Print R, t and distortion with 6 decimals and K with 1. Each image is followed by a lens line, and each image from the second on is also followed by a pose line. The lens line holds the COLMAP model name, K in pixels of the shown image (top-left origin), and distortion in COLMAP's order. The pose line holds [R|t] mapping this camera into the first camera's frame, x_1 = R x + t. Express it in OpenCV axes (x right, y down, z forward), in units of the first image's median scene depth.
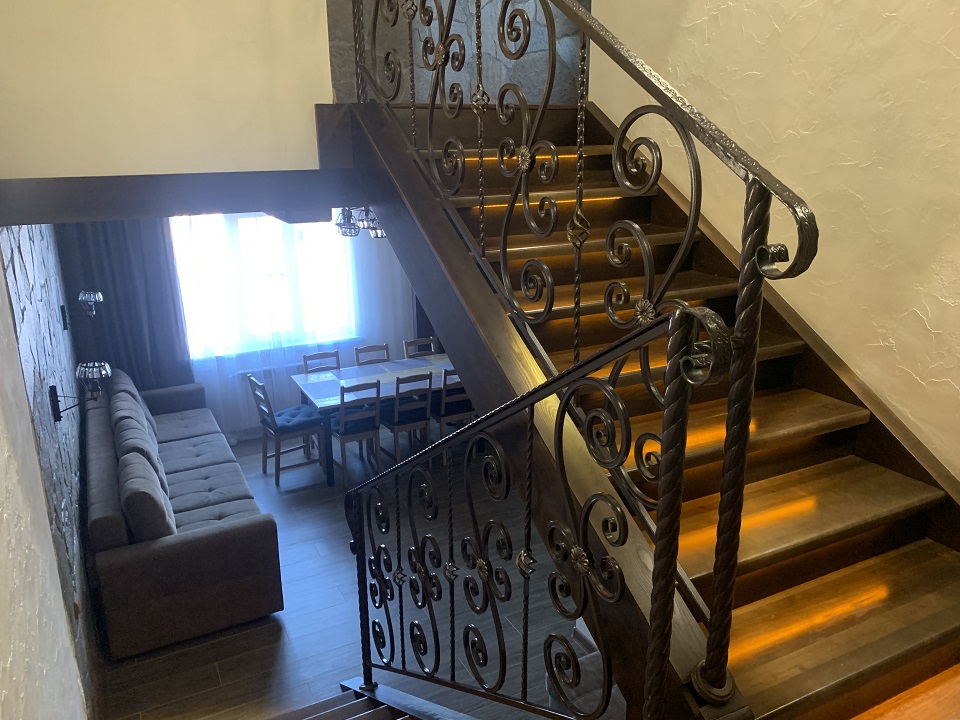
lens RADIAL K [[724.4, 0, 480.3], [0, 724.4, 361.0], [0, 0, 1]] dist [0.034210, -0.036732]
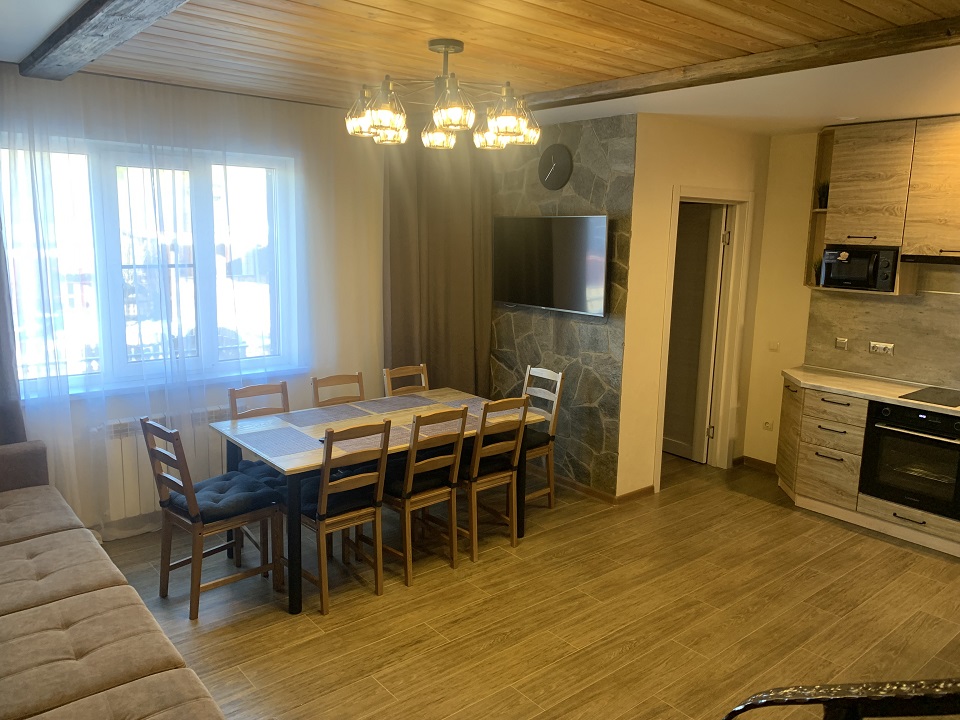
lens RADIAL K [[724.4, 0, 479.2], [0, 724.4, 356.2], [0, 0, 1]] dist [0.034210, -0.036732]
pose [[0.976441, -0.002918, 0.215767, -0.183719], [0.027058, 0.993672, -0.109012, 0.038685], [-0.214083, 0.112282, 0.970341, 0.391225]]
